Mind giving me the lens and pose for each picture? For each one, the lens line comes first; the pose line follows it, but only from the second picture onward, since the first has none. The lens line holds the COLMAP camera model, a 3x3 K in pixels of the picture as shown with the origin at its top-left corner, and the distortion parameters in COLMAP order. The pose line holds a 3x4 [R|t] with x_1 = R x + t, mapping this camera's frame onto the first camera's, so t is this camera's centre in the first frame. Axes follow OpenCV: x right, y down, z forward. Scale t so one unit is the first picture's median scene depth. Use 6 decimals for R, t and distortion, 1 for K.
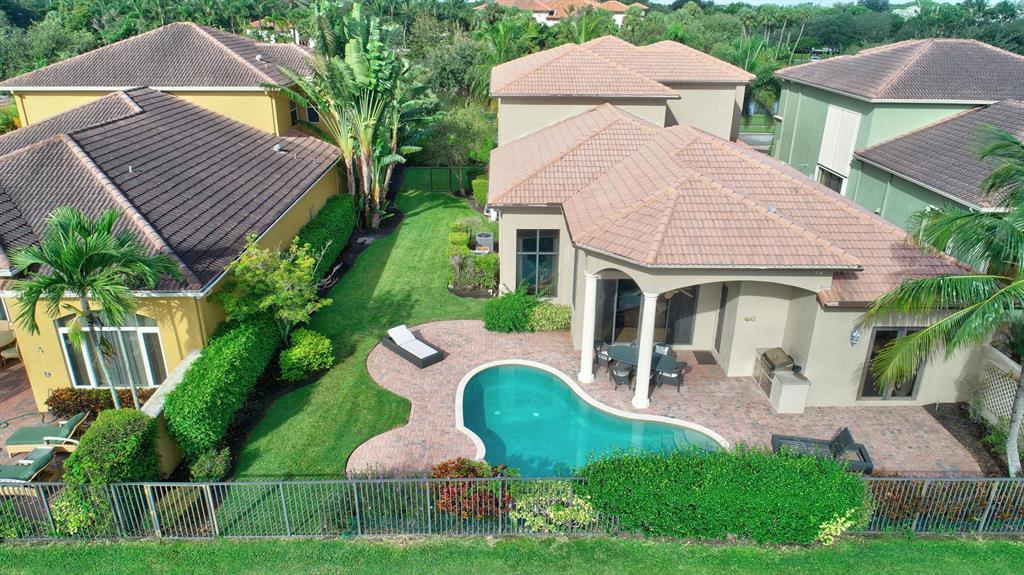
lens RADIAL K [[684.4, 0, 511.1], [0, 684.4, 290.0], [0, 0, 1]] dist [-0.005358, -0.003284]
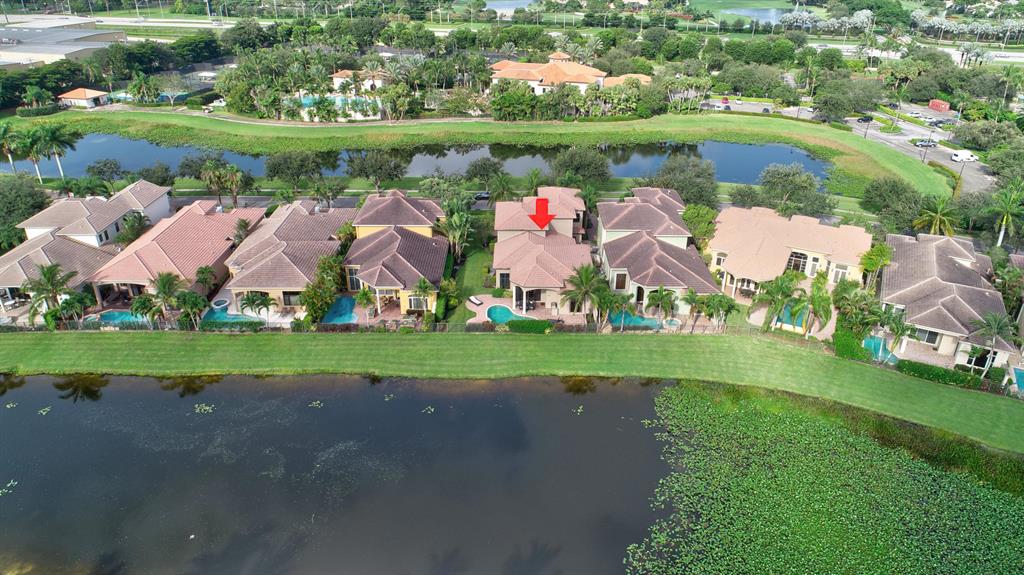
lens RADIAL K [[689.0, 0, 519.5], [0, 689.0, 288.9], [0, 0, 1]] dist [-0.002587, -0.002971]
pose [[0.999893, 0.005870, -0.013404, 0.217726], [-0.004857, 0.997220, 0.074358, -0.359470], [0.013803, -0.074285, 0.997142, -3.757096]]
